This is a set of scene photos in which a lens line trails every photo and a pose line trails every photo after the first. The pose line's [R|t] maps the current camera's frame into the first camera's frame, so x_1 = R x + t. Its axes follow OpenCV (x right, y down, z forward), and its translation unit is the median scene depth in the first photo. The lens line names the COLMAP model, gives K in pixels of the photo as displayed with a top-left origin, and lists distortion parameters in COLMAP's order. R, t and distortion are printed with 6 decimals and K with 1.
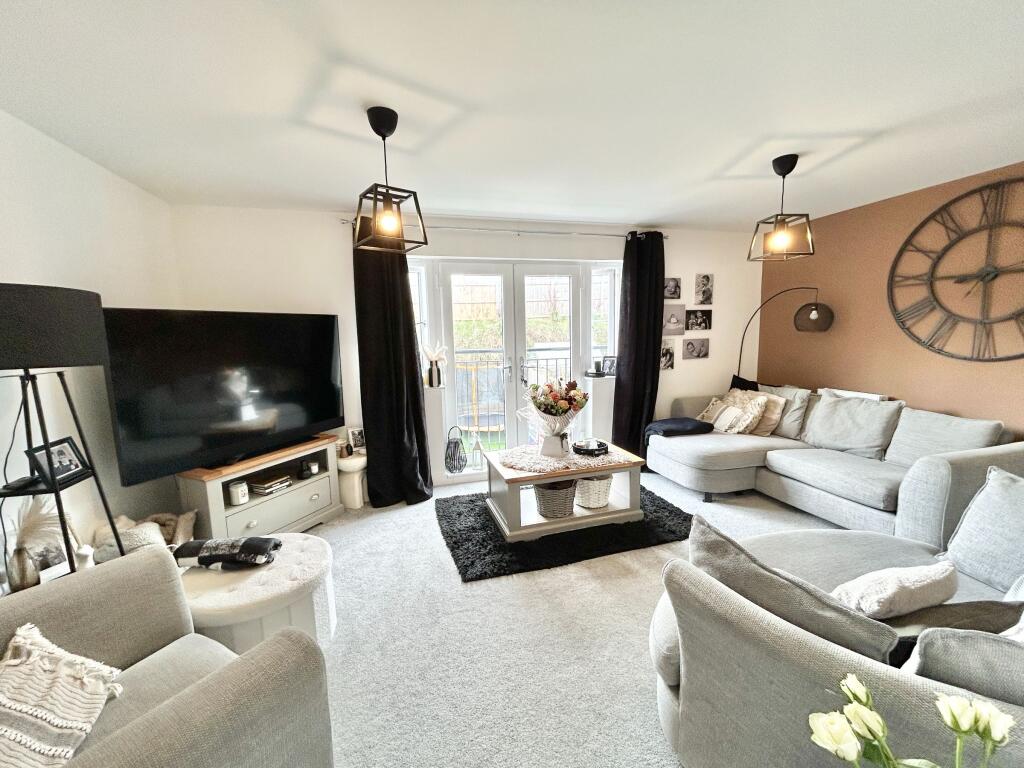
lens RADIAL K [[411.2, 0, 514.0], [0, 411.2, 381.6], [0, 0, 1]] dist [0.000710, -0.000182]
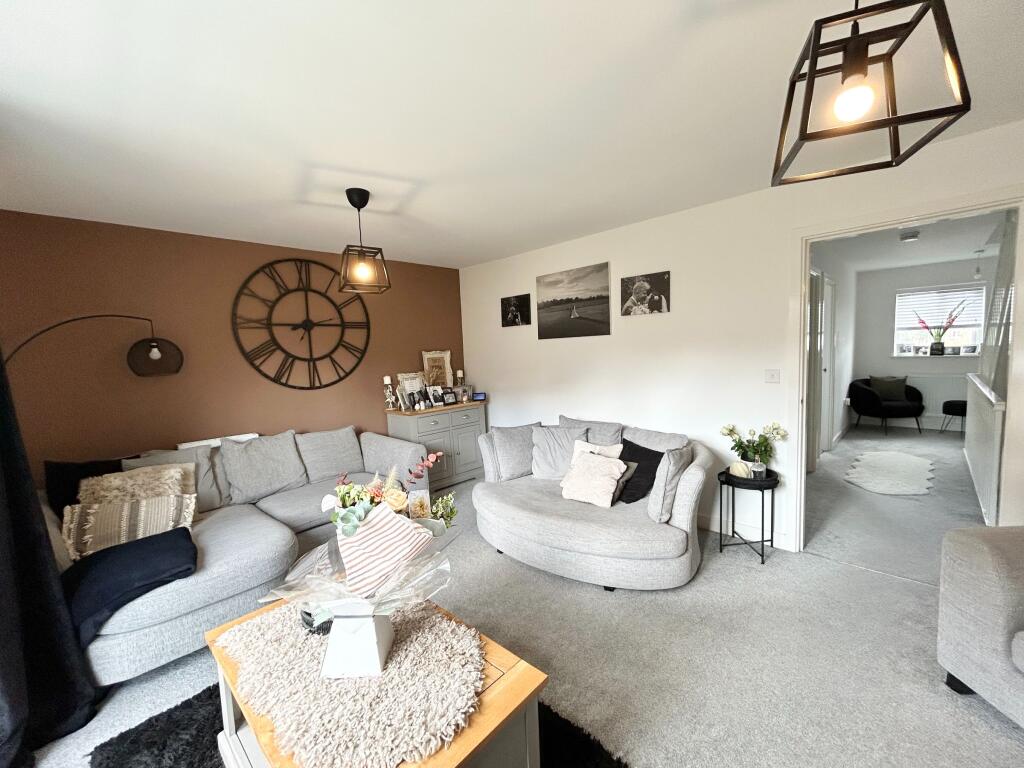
lens RADIAL K [[411.2, 0, 515.0], [0, 411.2, 385.8], [0, 0, 1]] dist [0.000710, -0.000182]
pose [[-0.500853, -0.034008, 0.864864, -0.328716], [0.158718, 0.978675, 0.130399, -0.121412], [-0.850855, 0.202580, -0.484774, 1.014863]]
